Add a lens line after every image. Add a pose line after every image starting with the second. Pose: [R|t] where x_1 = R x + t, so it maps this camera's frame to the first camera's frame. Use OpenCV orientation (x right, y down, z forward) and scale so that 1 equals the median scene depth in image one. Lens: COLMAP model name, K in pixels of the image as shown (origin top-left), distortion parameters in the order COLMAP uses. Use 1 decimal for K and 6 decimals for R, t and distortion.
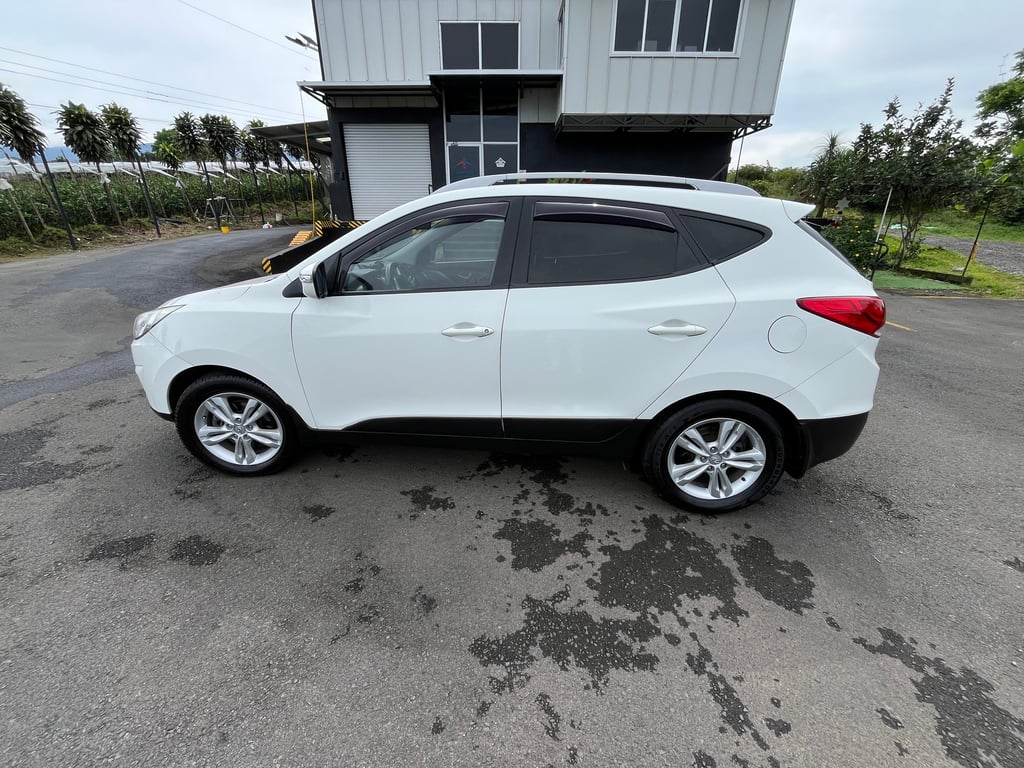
lens RADIAL K [[418.6, 0, 514.2], [0, 418.6, 382.4], [0, 0, 1]] dist [-0.004693, 0.000089]
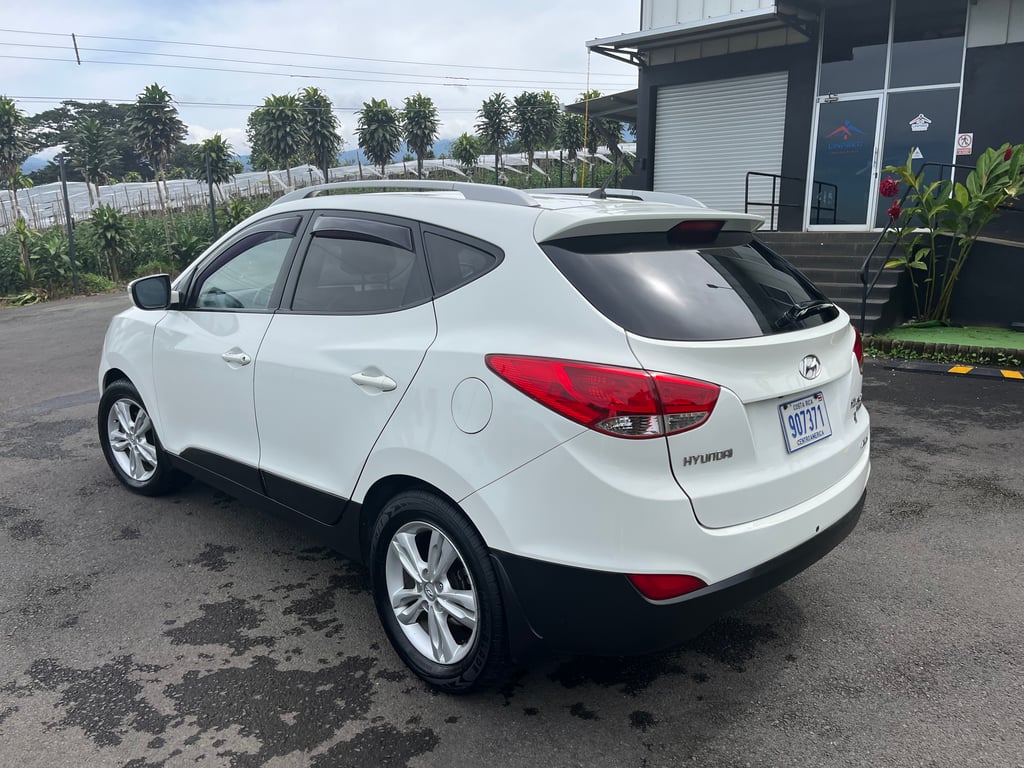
lens RADIAL K [[781.2, 0, 514.3], [0, 781.2, 389.4], [0, 0, 1]] dist [0.040230, -0.054868]
pose [[0.781092, 0.123425, -0.612095, 0.270357], [-0.223619, 0.970544, -0.089655, -0.008171], [0.583000, 0.206905, 0.785685, 0.013247]]
